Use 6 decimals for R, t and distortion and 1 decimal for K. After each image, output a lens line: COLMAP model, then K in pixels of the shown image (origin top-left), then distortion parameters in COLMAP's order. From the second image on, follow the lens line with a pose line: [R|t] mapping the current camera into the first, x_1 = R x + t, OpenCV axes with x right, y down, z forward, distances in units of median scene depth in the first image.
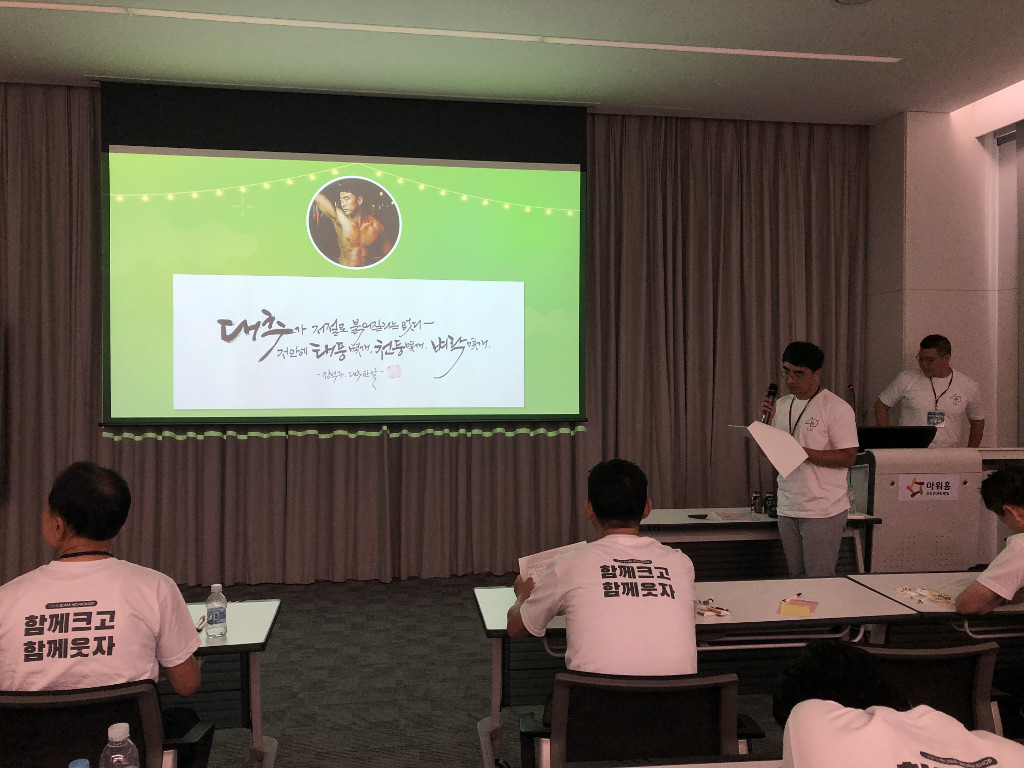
lens RADIAL K [[855.7, 0, 507.1], [0, 855.7, 381.5], [0, 0, 1]] dist [0.019095, 0.000171]
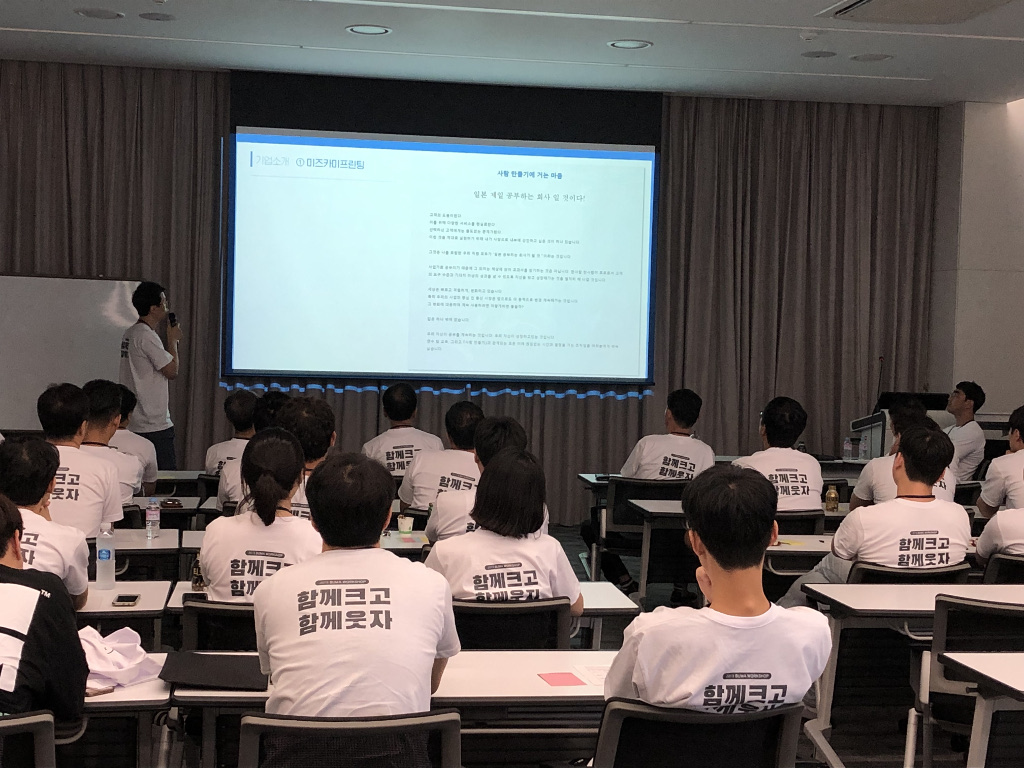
lens RADIAL K [[1579.2, 0, 513.7], [0, 1579.2, 380.2], [0, 0, 1]] dist [0.156008, 0.043821]
pose [[0.999453, 0.032289, 0.007174, -0.096134], [-0.032595, 0.998332, 0.047646, -0.050827], [-0.005624, -0.047854, 0.998839, -0.990452]]
